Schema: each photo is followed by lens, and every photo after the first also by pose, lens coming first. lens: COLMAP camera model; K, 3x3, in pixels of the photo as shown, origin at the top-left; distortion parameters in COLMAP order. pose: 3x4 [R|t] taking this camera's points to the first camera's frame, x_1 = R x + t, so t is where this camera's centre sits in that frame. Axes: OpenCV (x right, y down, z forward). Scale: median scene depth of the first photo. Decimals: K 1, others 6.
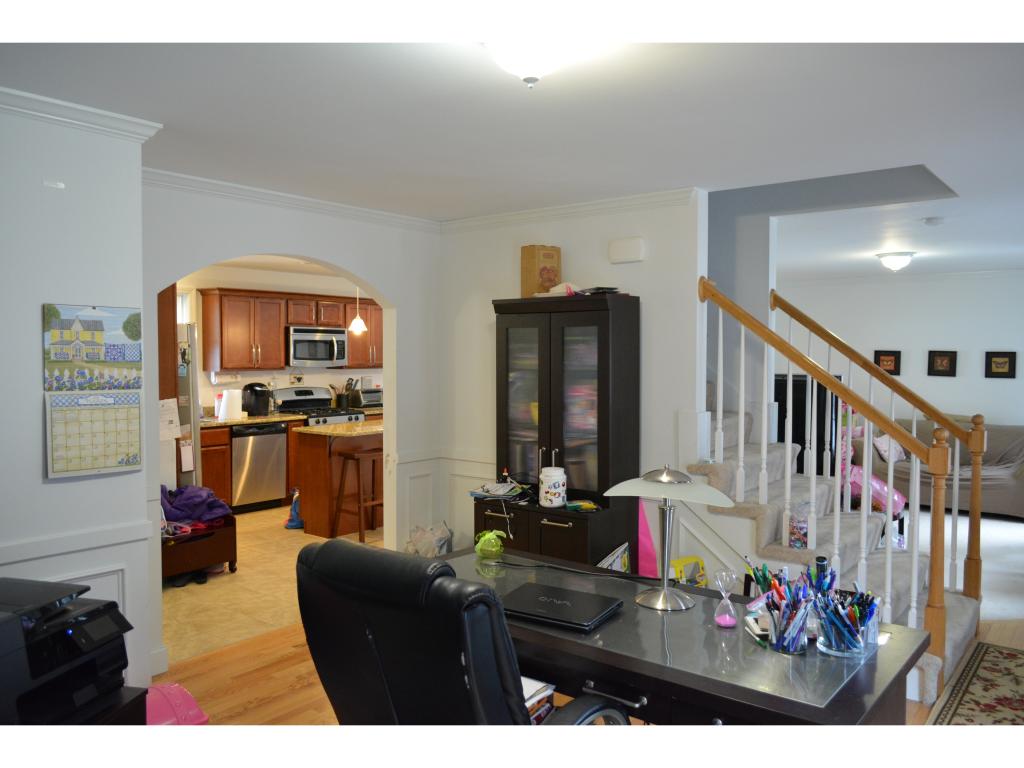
lens RADIAL K [[795.5, 0, 509.1], [0, 795.5, 388.2], [0, 0, 1]] dist [-0.010720, 0.000599]
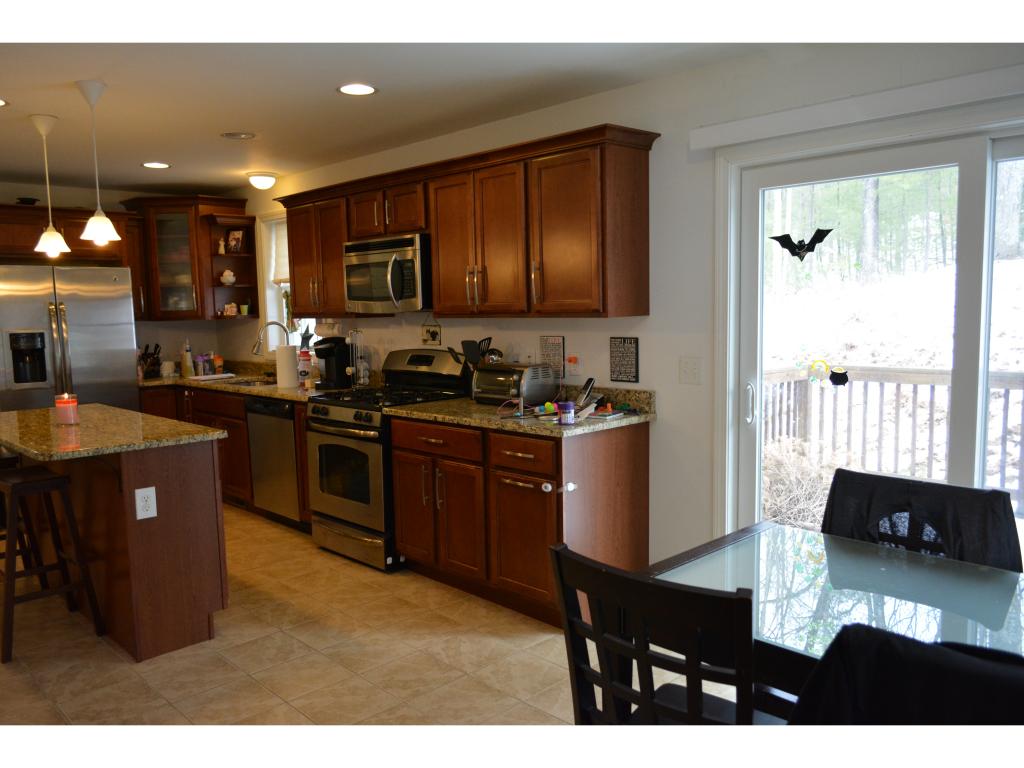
lens RADIAL K [[795.5, 0, 509.1], [0, 795.5, 388.2], [0, 0, 1]] dist [-0.010720, 0.000599]
pose [[-0.137500, 0.104887, -0.984933, 0.291991], [-0.019308, 0.993905, 0.108538, -0.037230], [0.990314, 0.033941, -0.134637, 1.189622]]
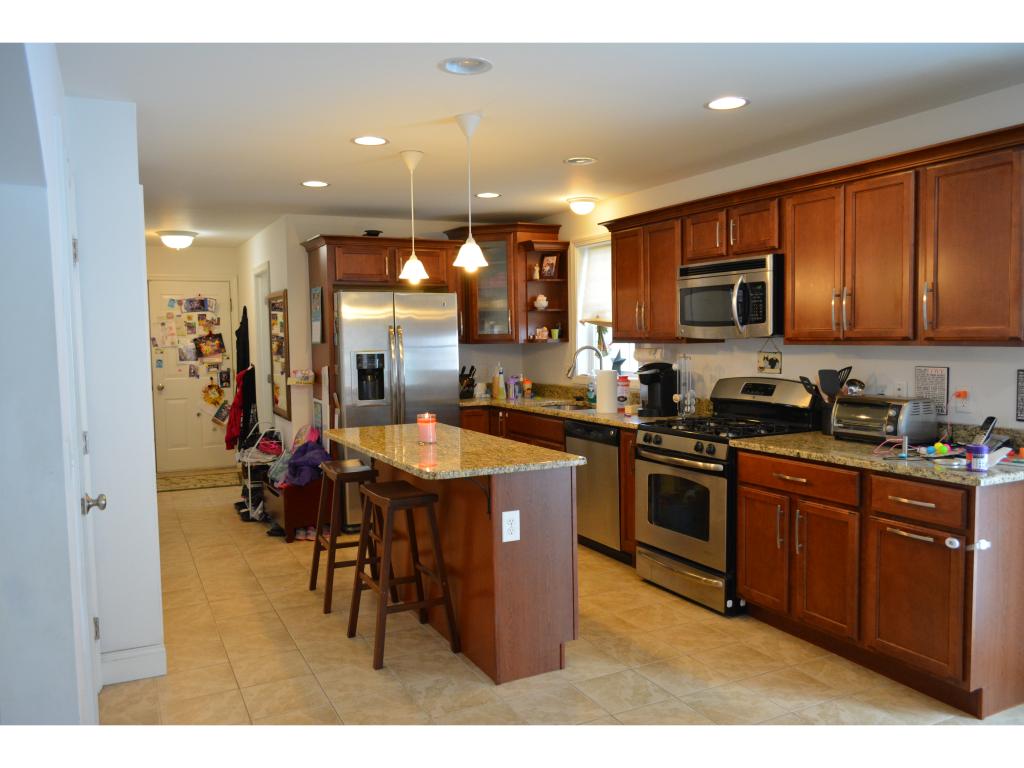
lens RADIAL K [[795.5, 0, 509.1], [0, 795.5, 388.2], [0, 0, 1]] dist [-0.010720, 0.000599]
pose [[-0.429016, 0.067764, -0.900752, 0.287538], [-0.021197, 0.996152, 0.085037, -0.036480], [0.903048, 0.055576, -0.425929, 1.124479]]
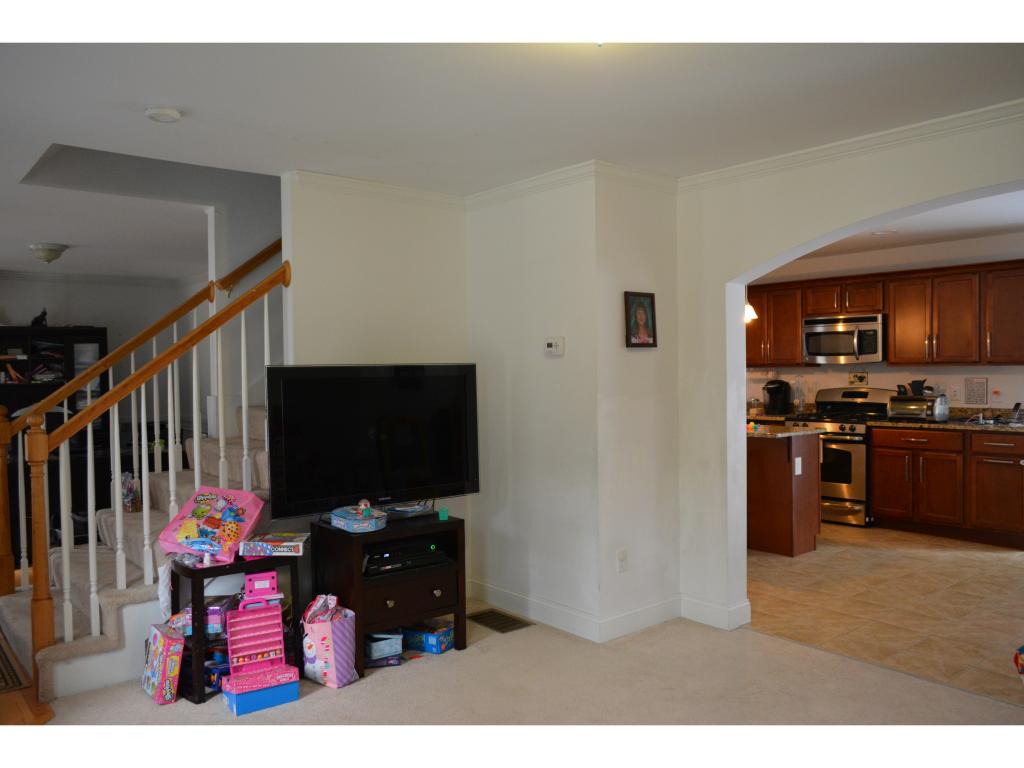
lens RADIAL K [[795.5, 0, 509.1], [0, 795.5, 388.2], [0, 0, 1]] dist [-0.010720, 0.000599]
pose [[-0.210090, 0.025975, -0.977337, 0.668245], [-0.027656, 0.999089, 0.032498, -0.018716], [0.977291, 0.033856, -0.209181, 0.857217]]
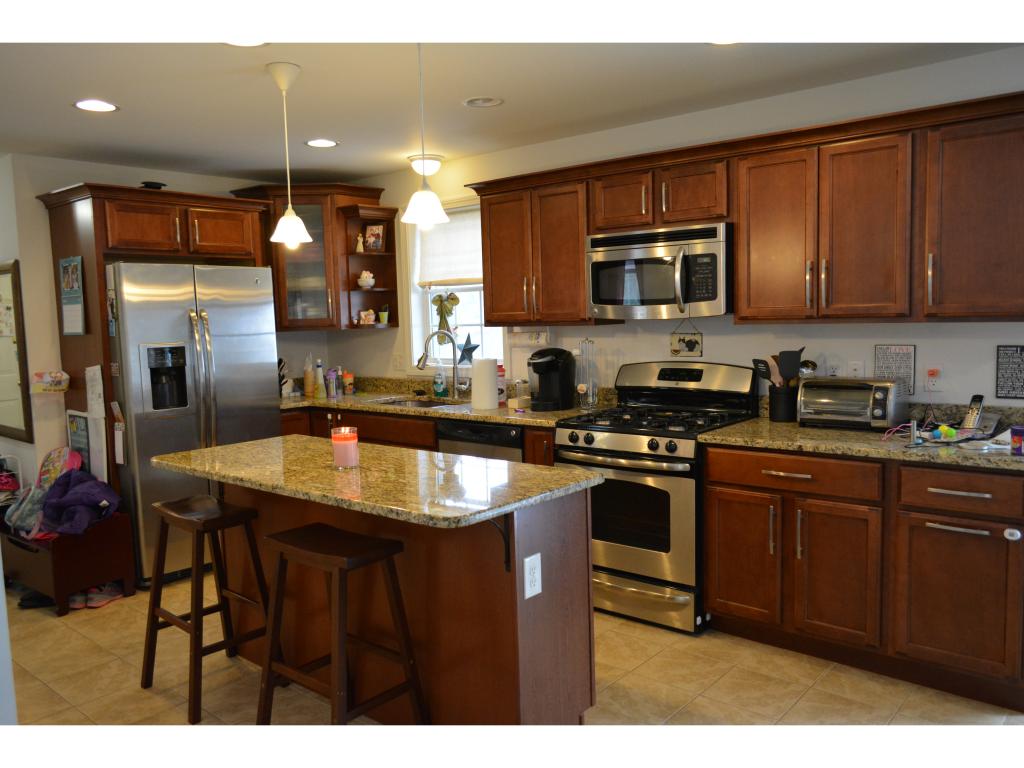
lens RADIAL K [[795.5, 0, 509.1], [0, 795.5, 388.2], [0, 0, 1]] dist [-0.010720, 0.000599]
pose [[-0.045346, 0.096070, -0.994341, 0.219250], [-0.013137, 0.995222, 0.096754, -0.031036], [0.998885, 0.017450, -0.043867, 0.964440]]
